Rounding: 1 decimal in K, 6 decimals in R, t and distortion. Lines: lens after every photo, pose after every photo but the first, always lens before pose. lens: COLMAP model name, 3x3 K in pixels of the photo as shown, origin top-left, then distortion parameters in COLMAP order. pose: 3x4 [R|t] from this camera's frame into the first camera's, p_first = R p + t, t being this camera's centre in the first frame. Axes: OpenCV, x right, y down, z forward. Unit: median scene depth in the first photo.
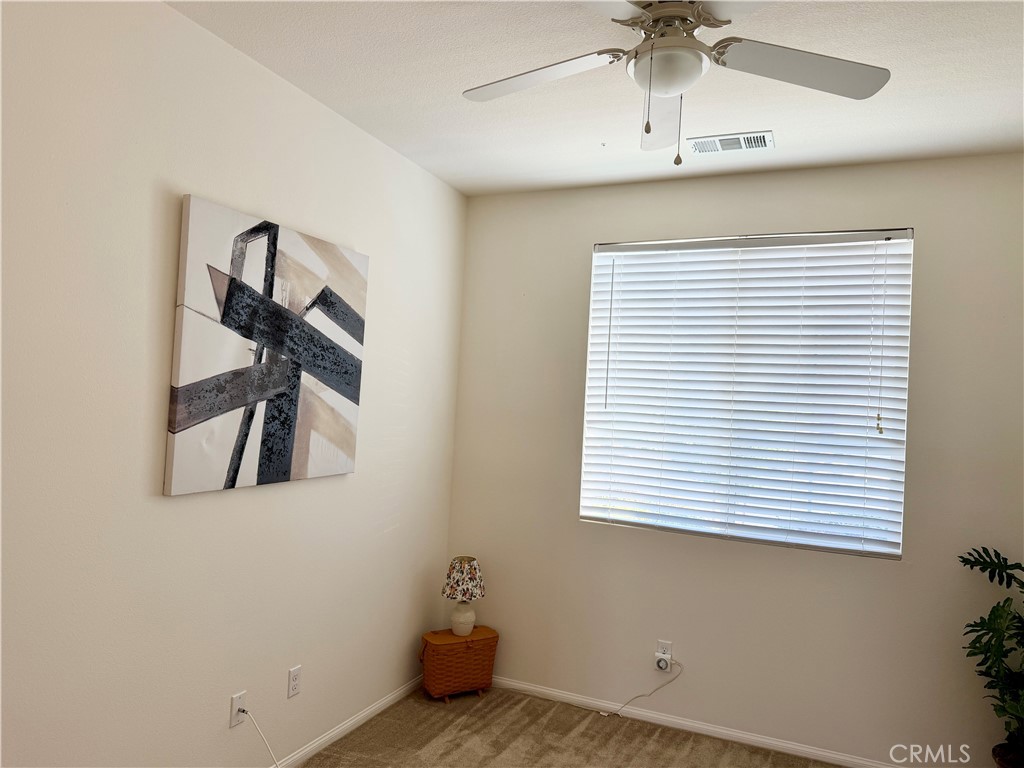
lens RADIAL K [[725.9, 0, 501.1], [0, 725.9, 380.8], [0, 0, 1]] dist [0.073401, -0.089794]
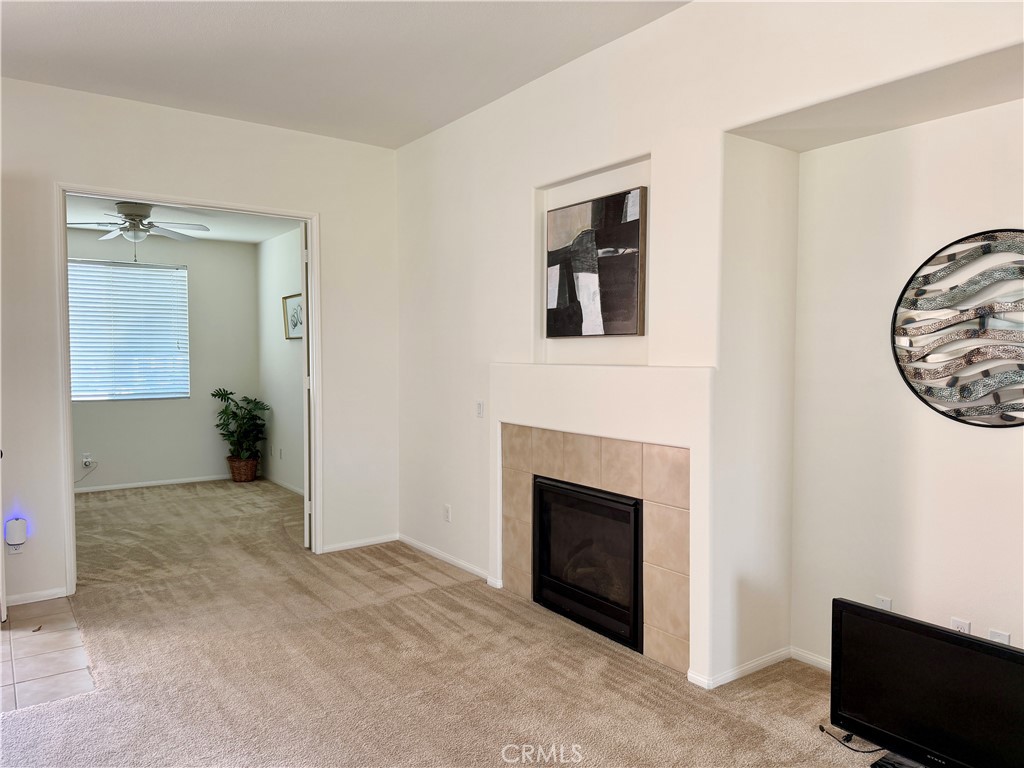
lens RADIAL K [[725.9, 0, 506.7], [0, 725.9, 382.7], [0, 0, 1]] dist [0.073401, -0.089794]
pose [[0.505179, -0.093039, 0.857985, -1.036794], [-0.003334, 0.993954, 0.109747, -0.089805], [-0.863008, -0.058302, 0.501815, -1.172913]]
